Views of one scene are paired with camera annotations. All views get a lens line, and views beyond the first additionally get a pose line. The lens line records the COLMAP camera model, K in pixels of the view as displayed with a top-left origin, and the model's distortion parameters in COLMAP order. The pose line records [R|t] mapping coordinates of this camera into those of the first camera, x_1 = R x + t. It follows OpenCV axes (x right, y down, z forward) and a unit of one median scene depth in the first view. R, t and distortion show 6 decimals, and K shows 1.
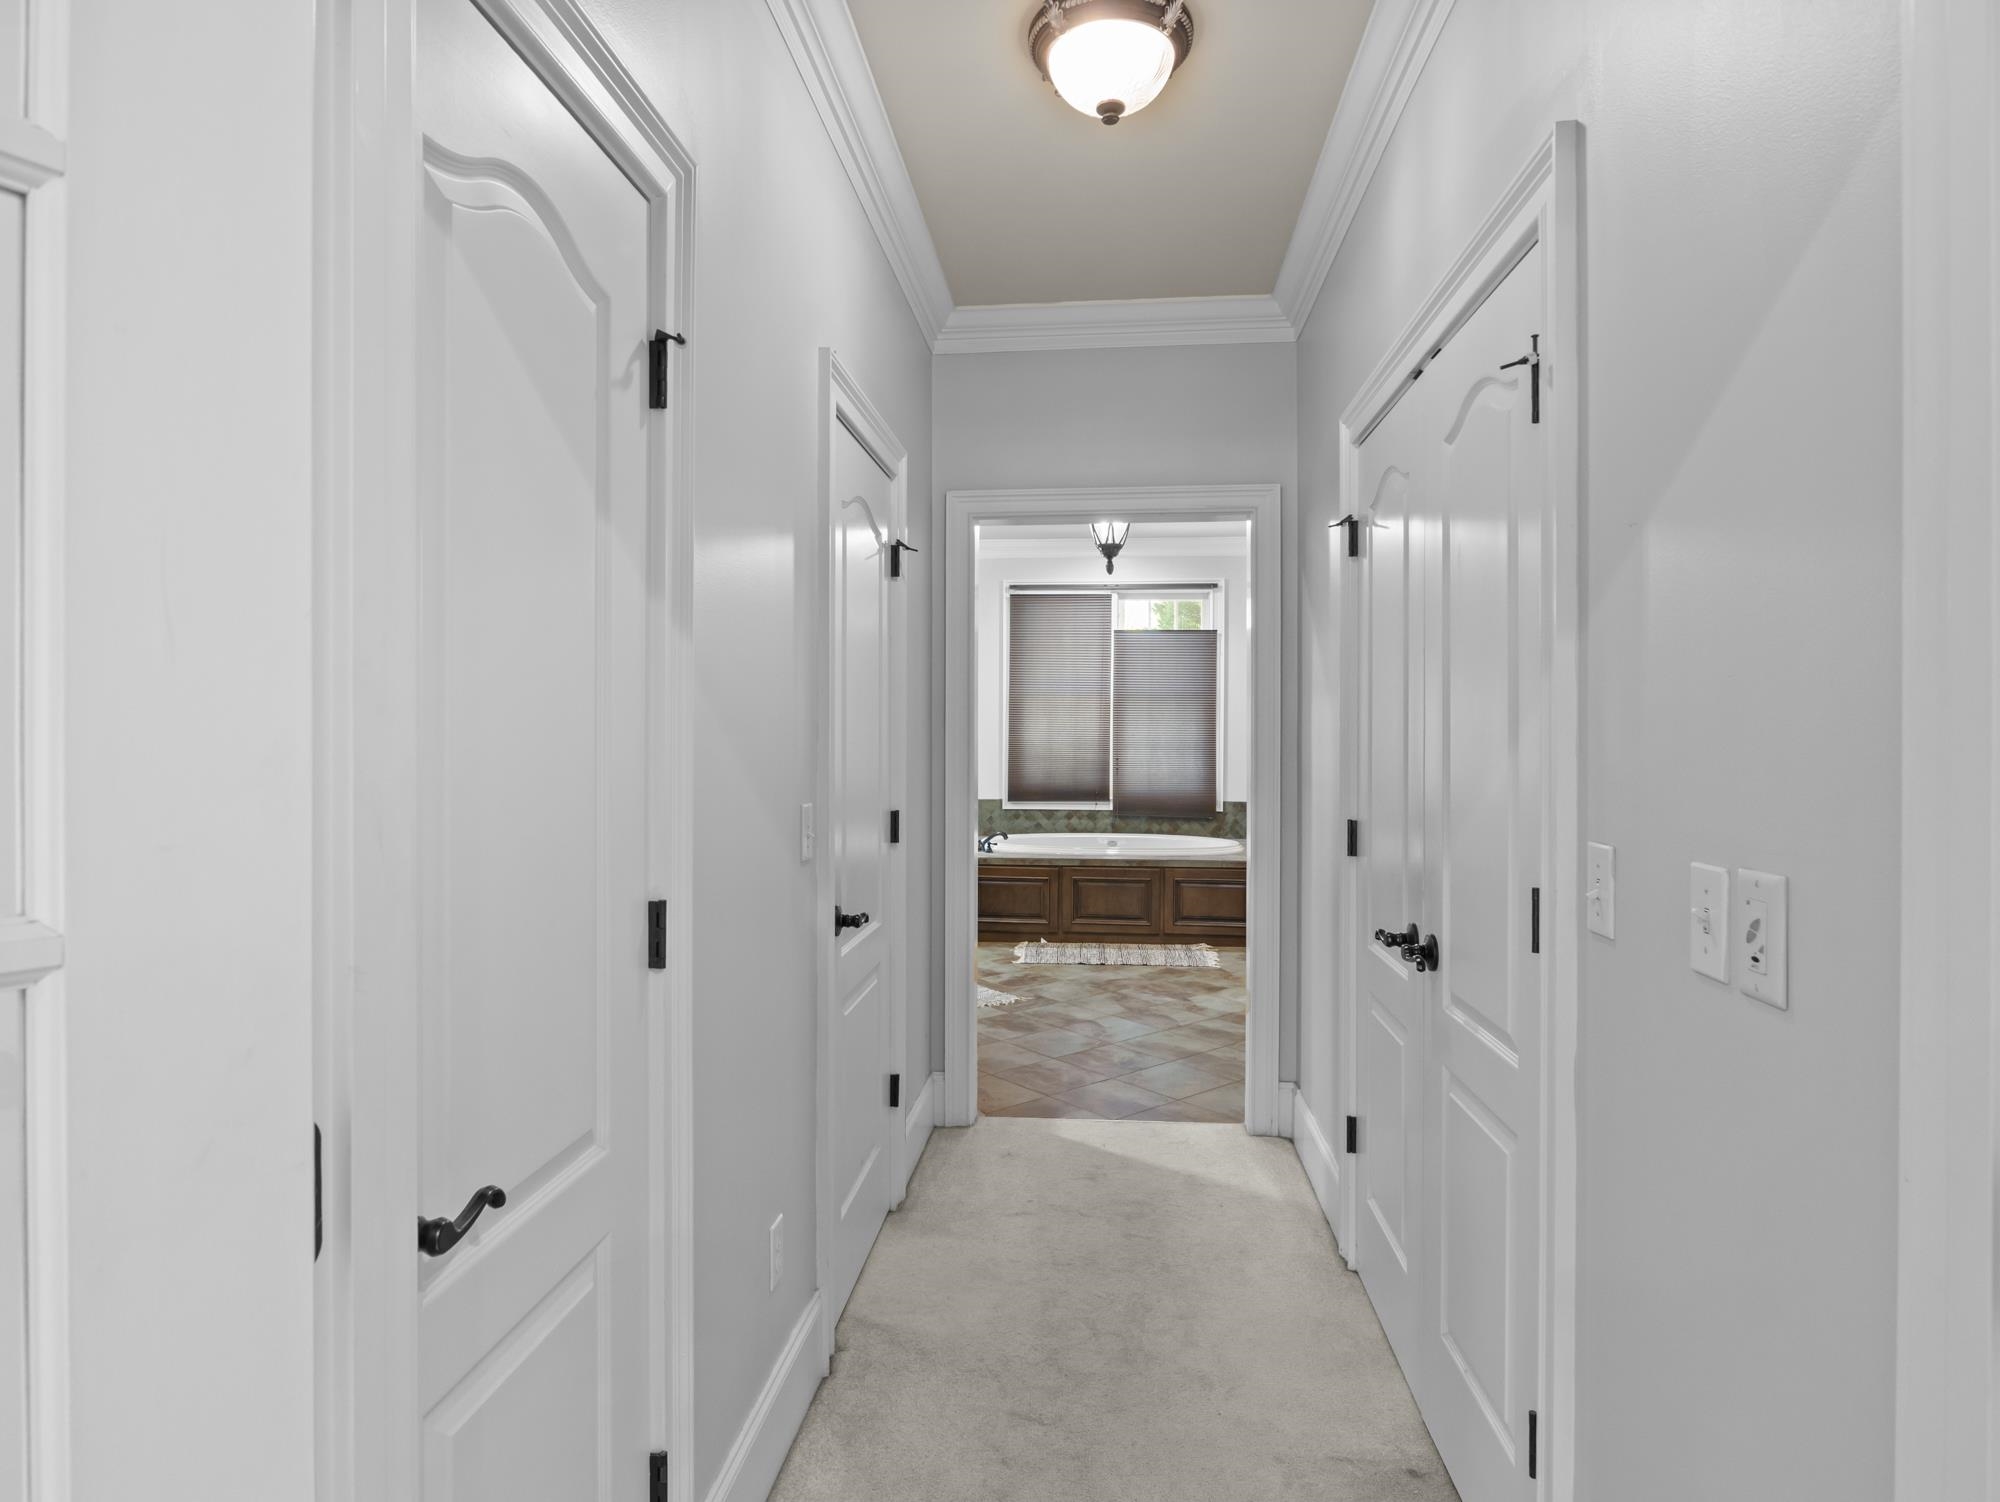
lens RADIAL K [[1141.5, 0, 997.1], [0, 1141.5, 723.1], [0, 0, 1]] dist [-0.001771, -0.002038]
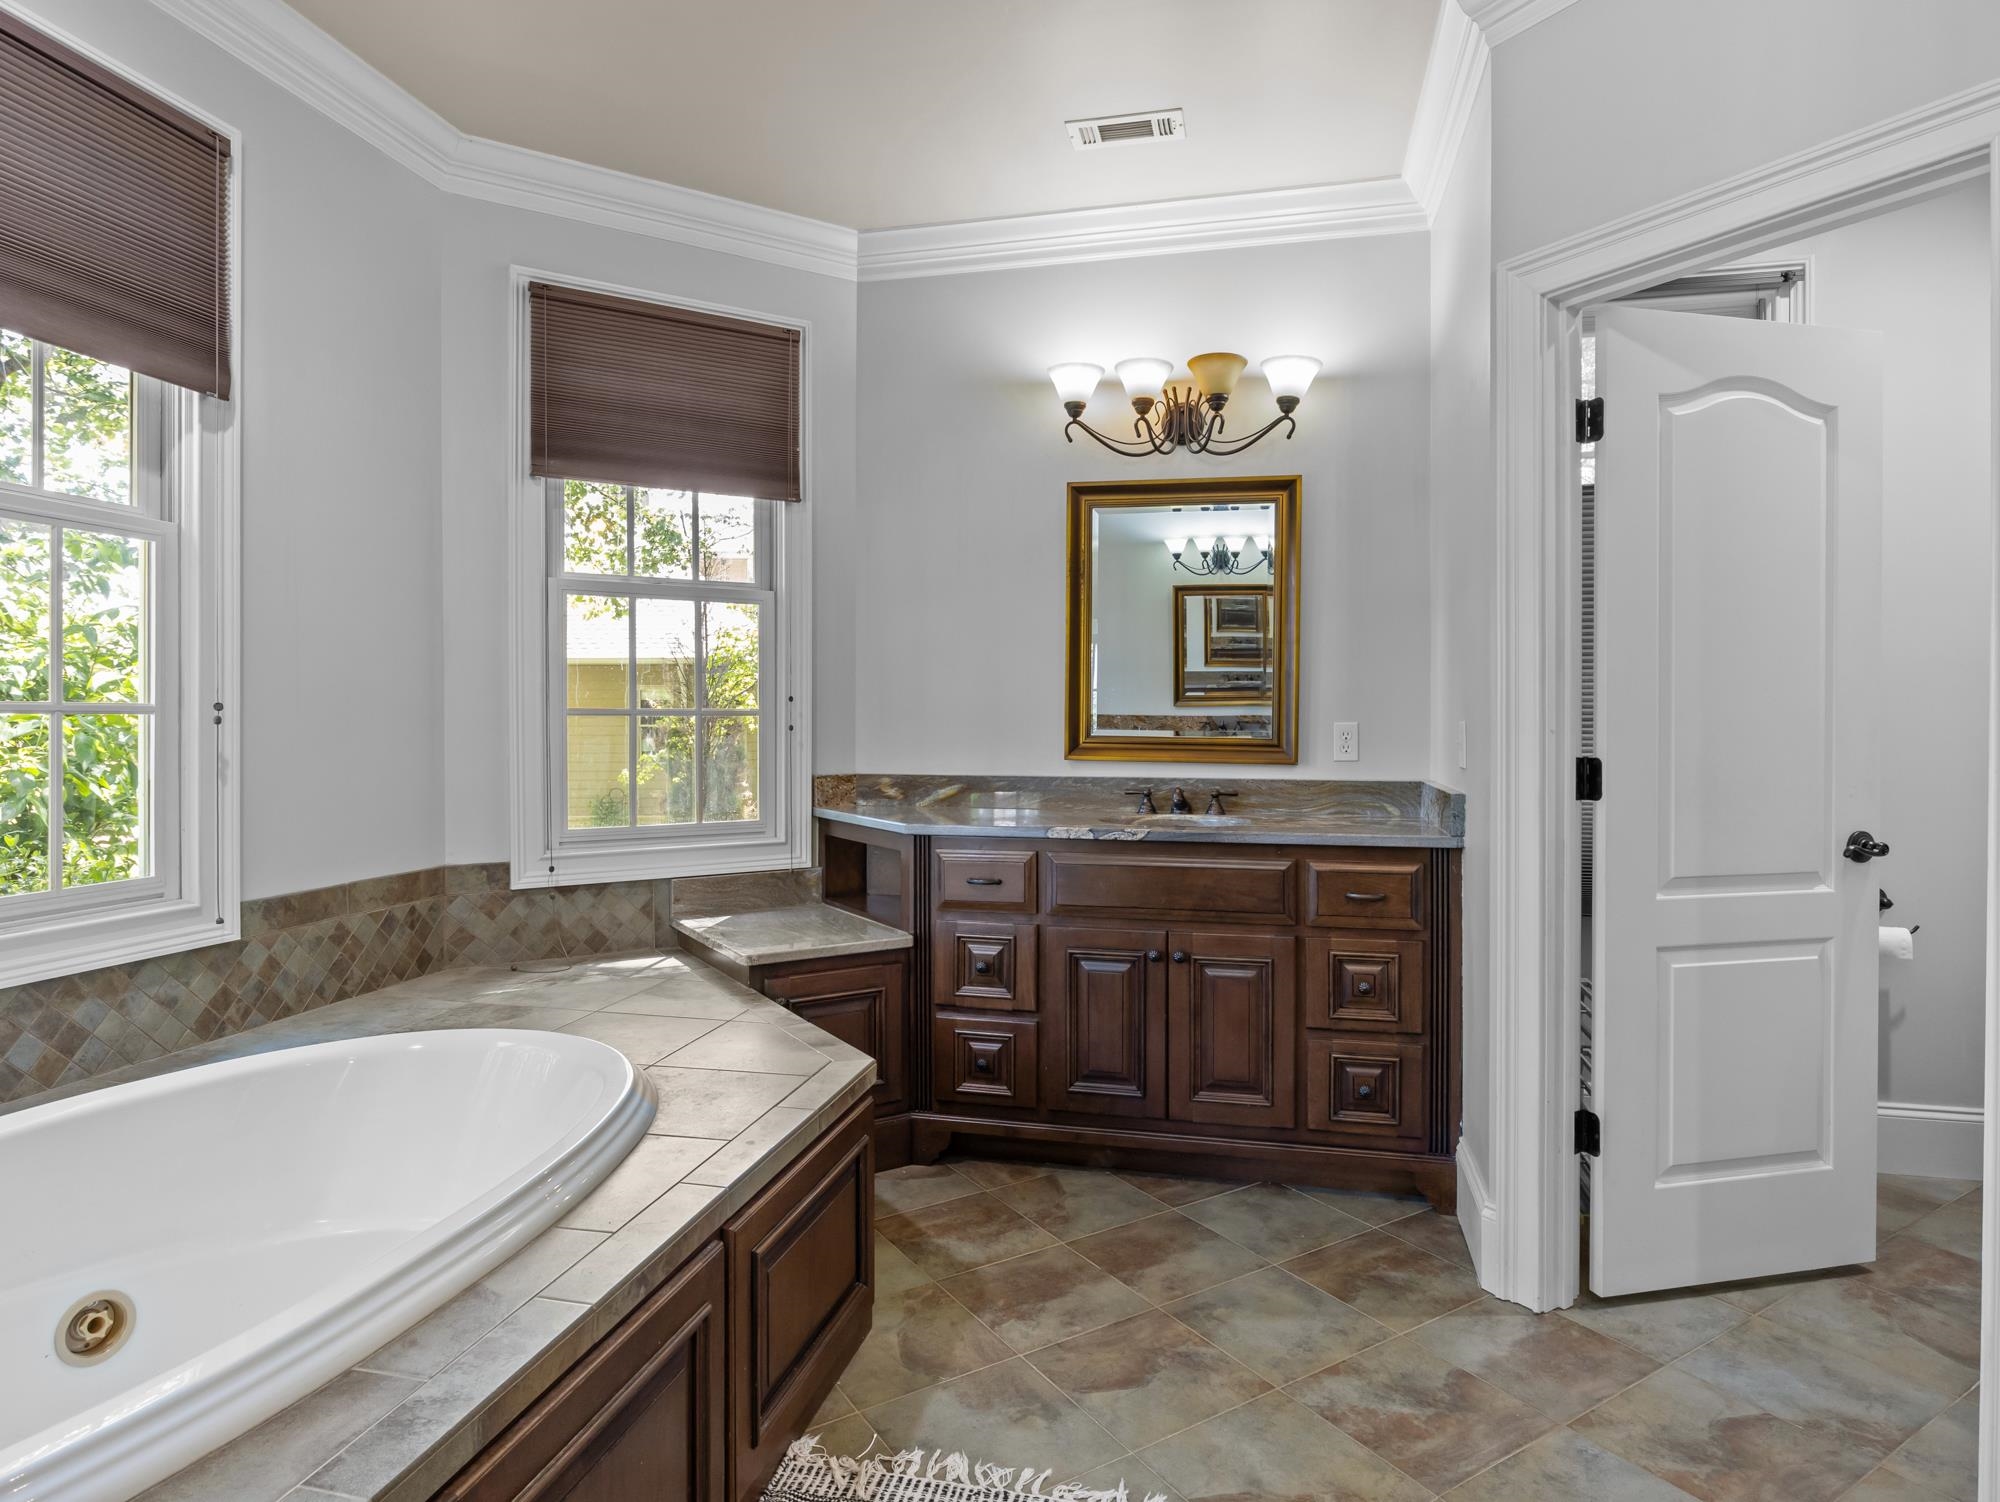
lens RADIAL K [[1141.5, 0, 997.1], [0, 1141.5, 723.1], [0, 0, 1]] dist [-0.001771, -0.002038]
pose [[0.129156, -0.005431, 0.991609, -0.074630], [-0.007707, 0.999949, 0.006481, 0.022661], [-0.991594, -0.008480, 0.129108, 0.908561]]
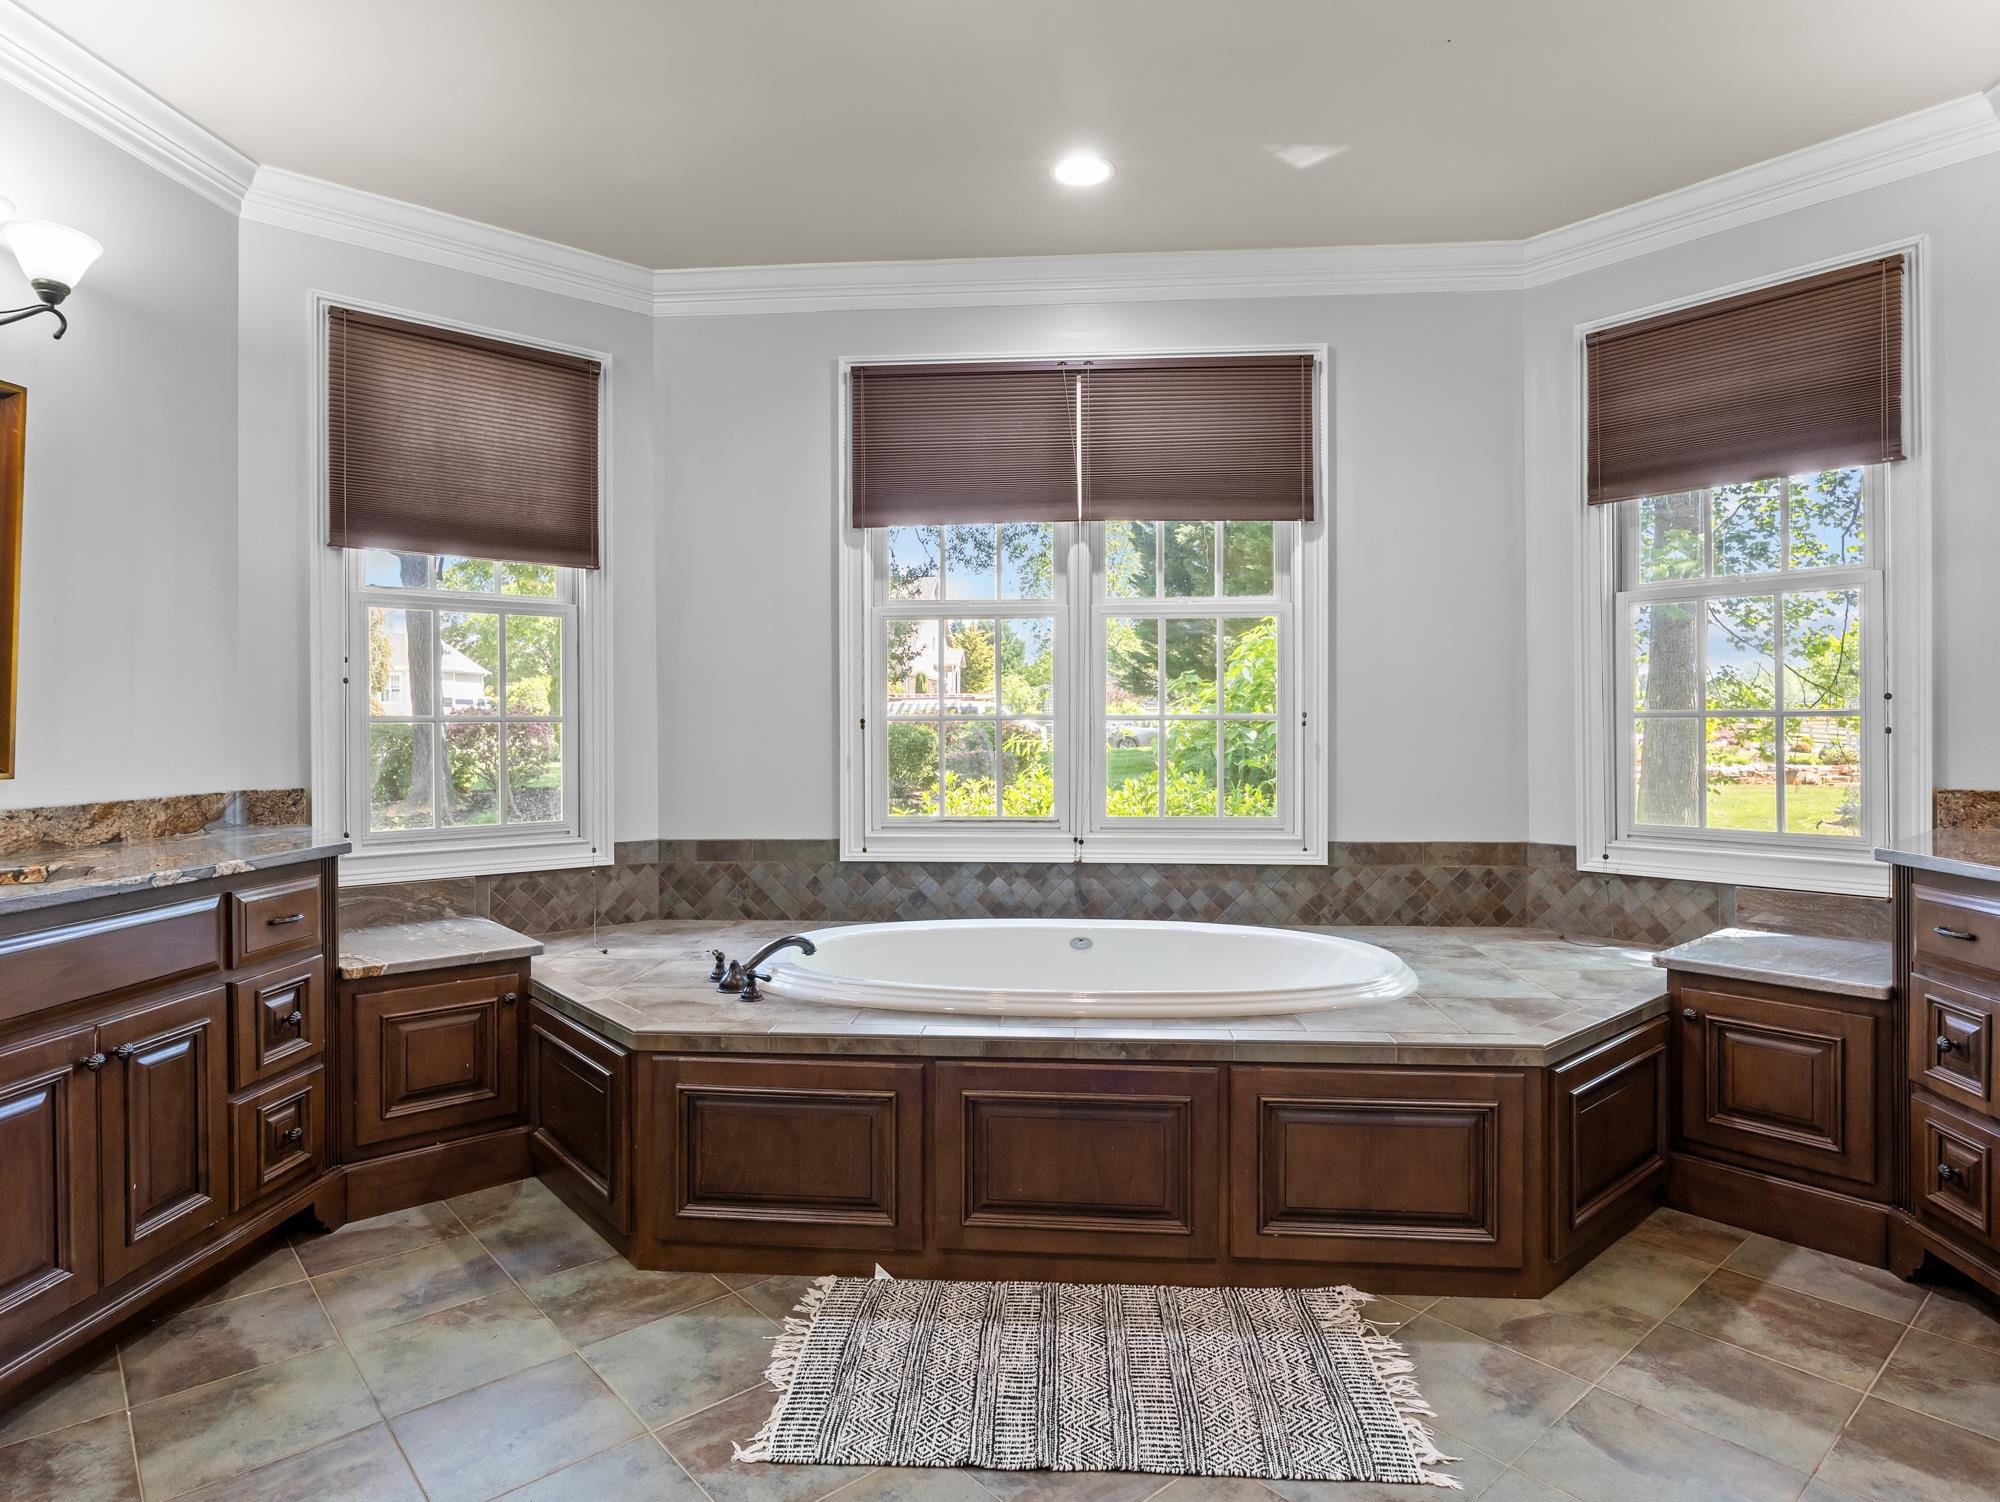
lens RADIAL K [[1141.5, 0, 997.1], [0, 1141.5, 723.1], [0, 0, 1]] dist [-0.001771, -0.002038]
pose [[0.999725, -0.005889, 0.022702, 0.068924], [0.005745, 0.999963, 0.006385, 0.021450], [-0.022739, -0.006253, 0.999722, 0.653917]]
